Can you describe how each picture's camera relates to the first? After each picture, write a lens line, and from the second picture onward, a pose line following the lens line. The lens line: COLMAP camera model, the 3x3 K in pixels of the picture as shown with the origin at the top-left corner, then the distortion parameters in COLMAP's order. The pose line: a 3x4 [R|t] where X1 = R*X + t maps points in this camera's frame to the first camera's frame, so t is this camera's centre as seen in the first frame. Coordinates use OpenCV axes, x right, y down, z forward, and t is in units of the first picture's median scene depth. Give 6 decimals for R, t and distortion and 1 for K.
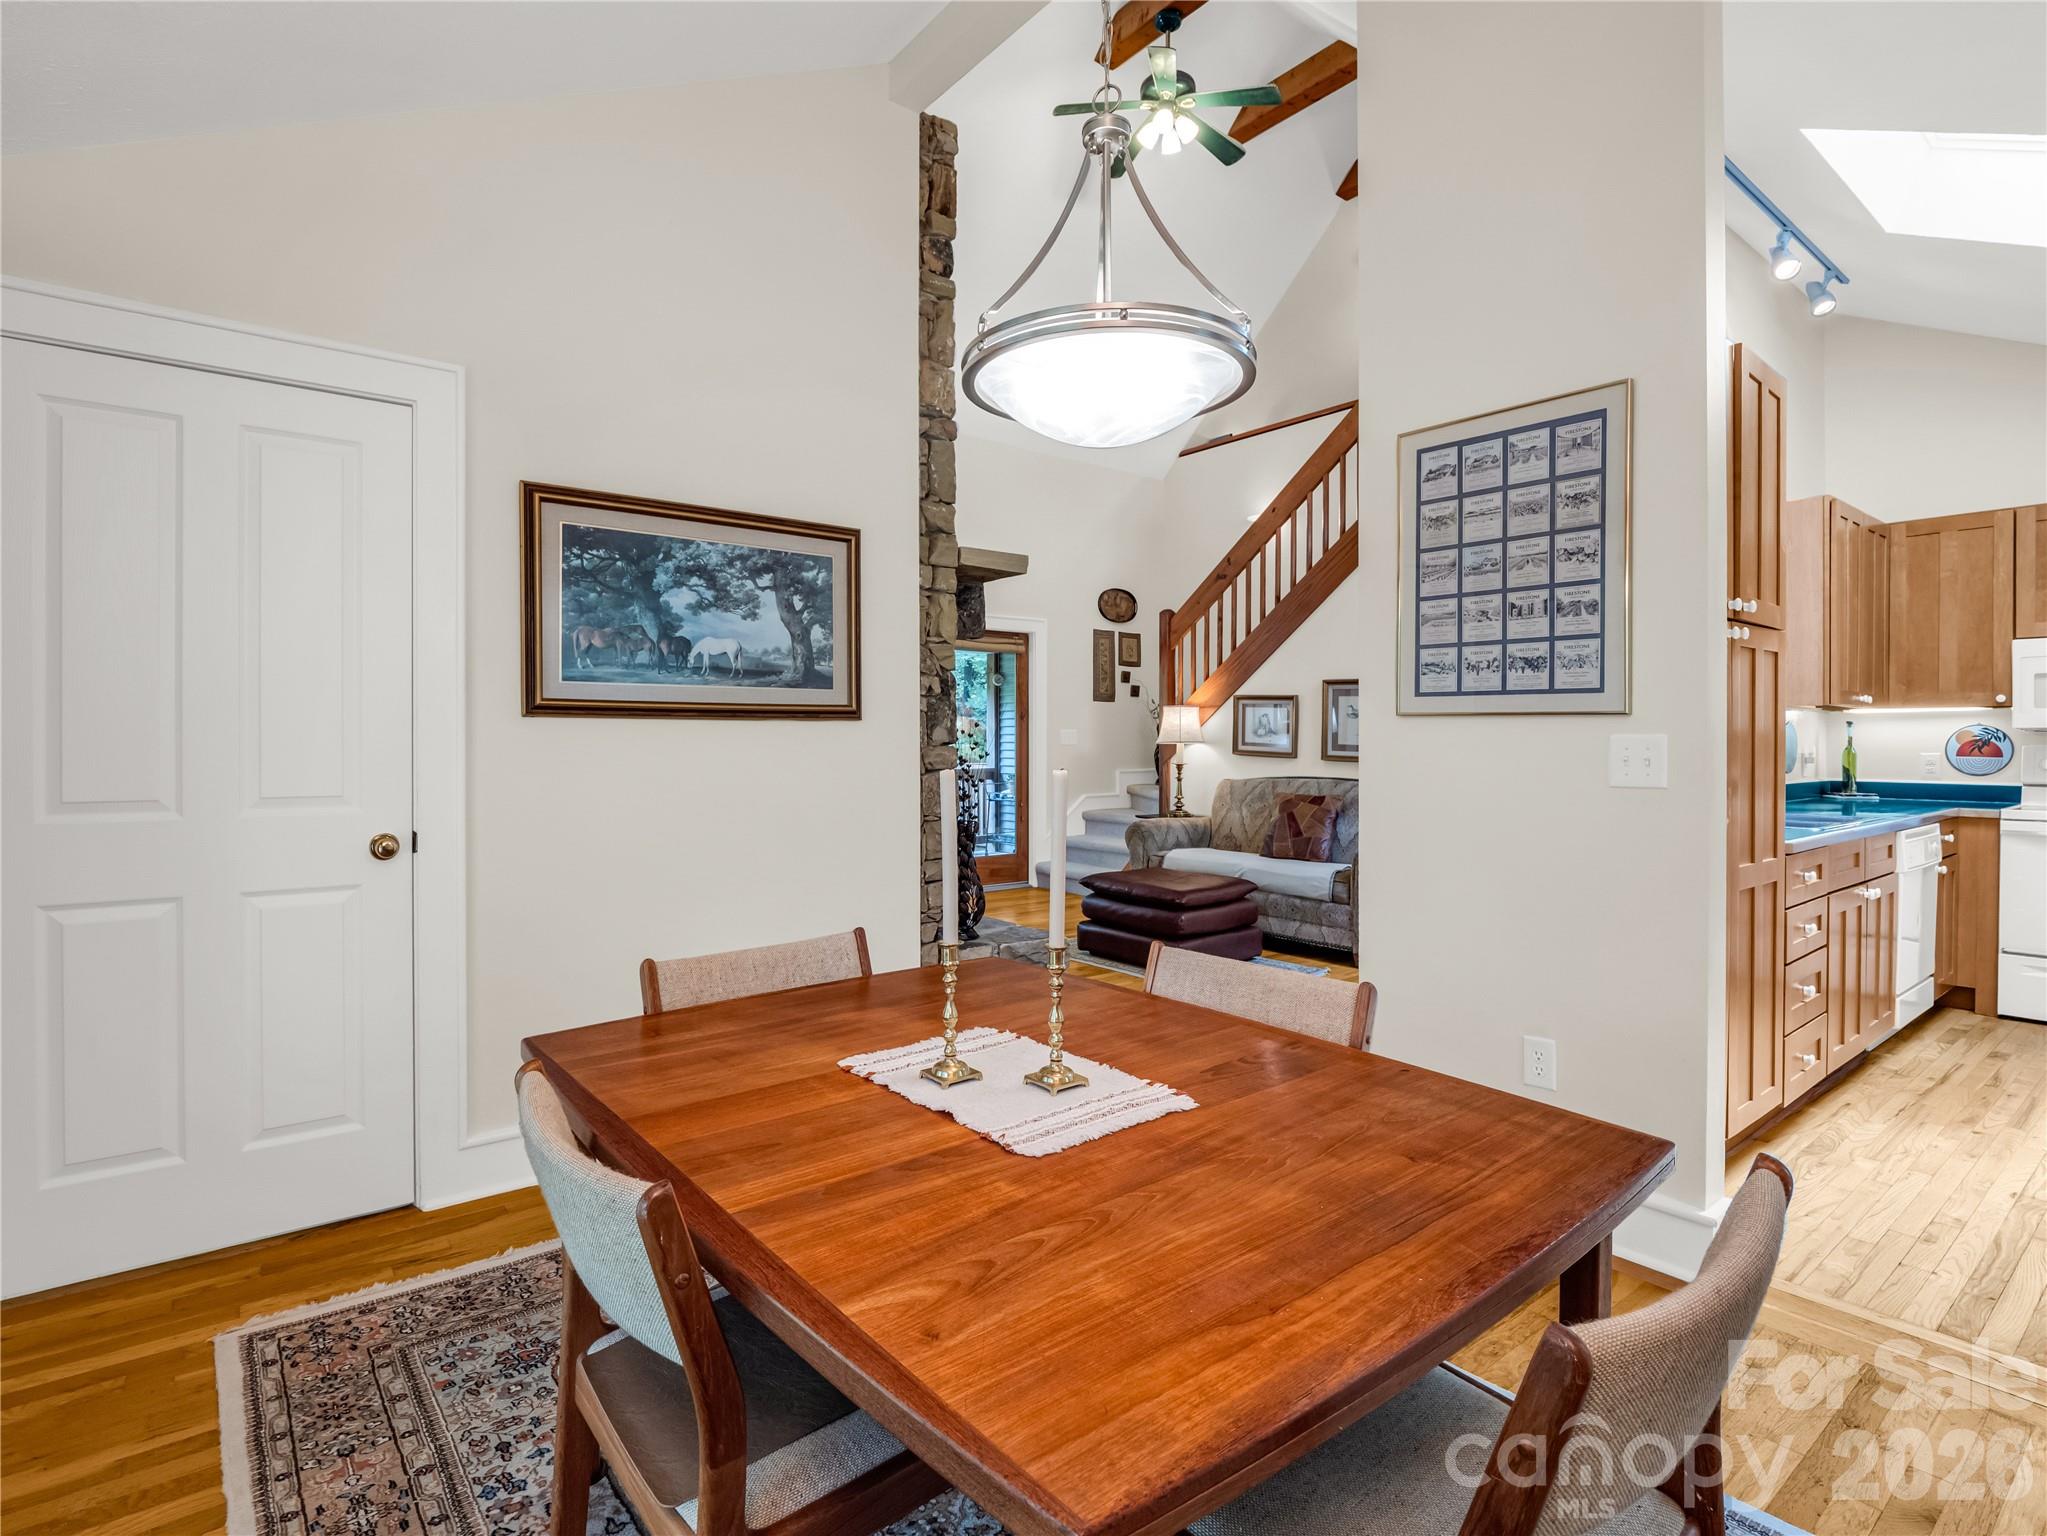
lens RADIAL K [[1026.3, 0, 1018.0], [0, 1026.3, 753.8], [0, 0, 1]] dist [-0.011116, 0.000408]
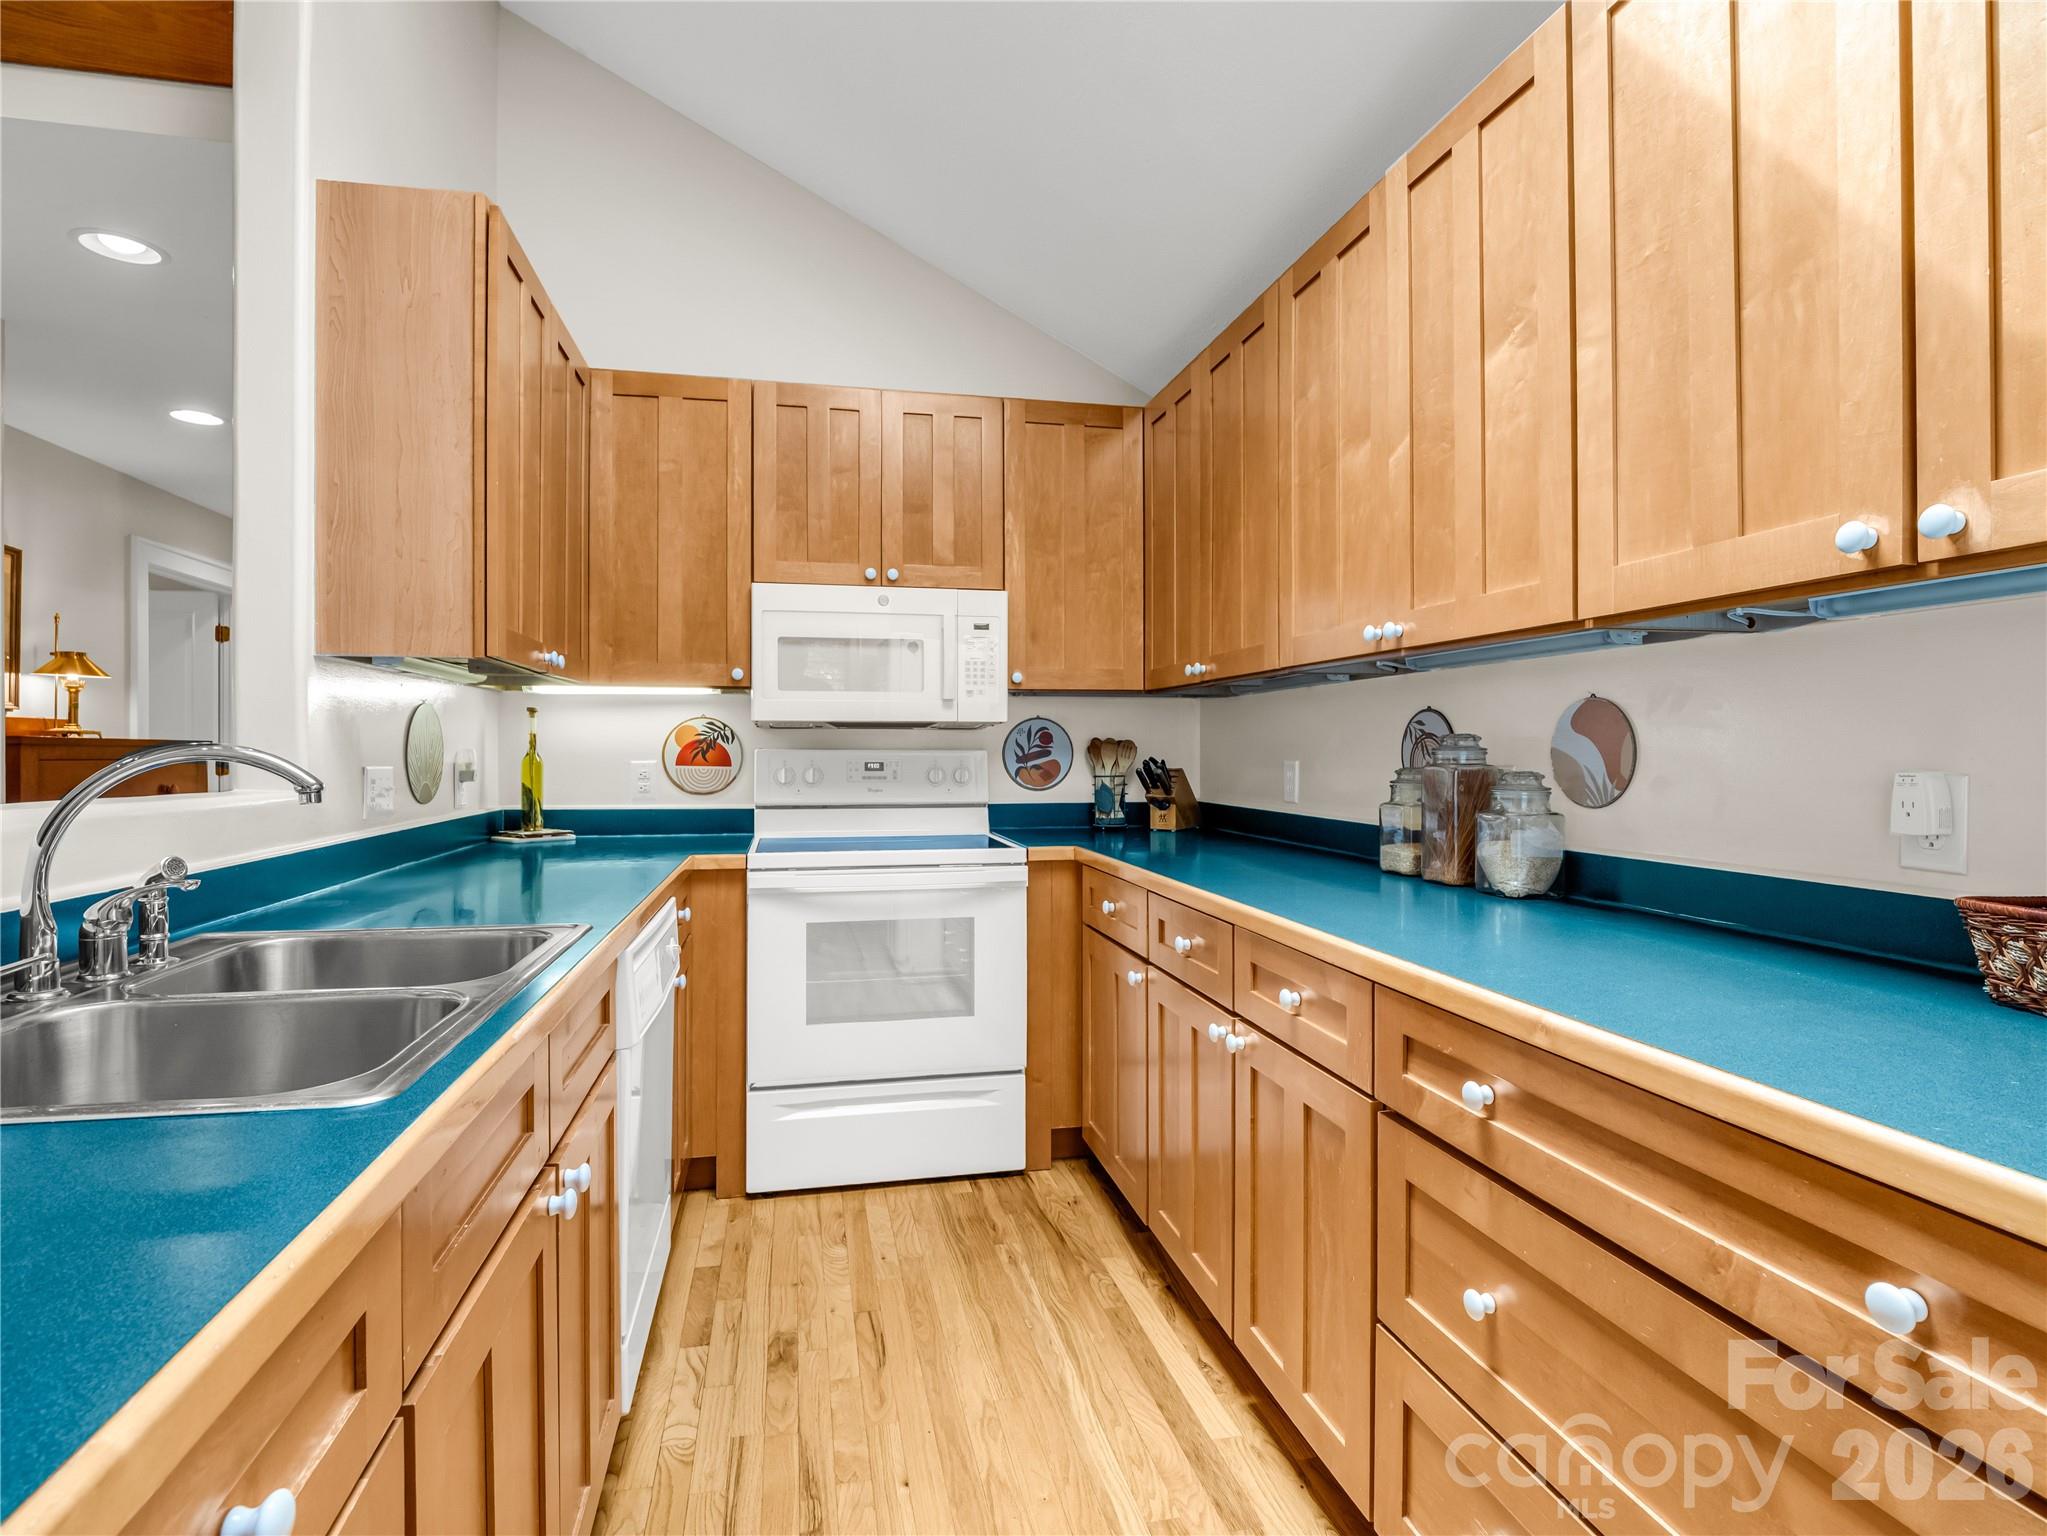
lens RADIAL K [[1026.3, 0, 1019.2], [0, 1026.3, 753.4], [0, 0, 1]] dist [-0.011116, 0.000408]
pose [[0.439367, -0.001766, 0.898306, 0.449170], [0.007557, 0.999970, -0.001730, -0.002651], [-0.898276, 0.007548, 0.439367, 0.536434]]
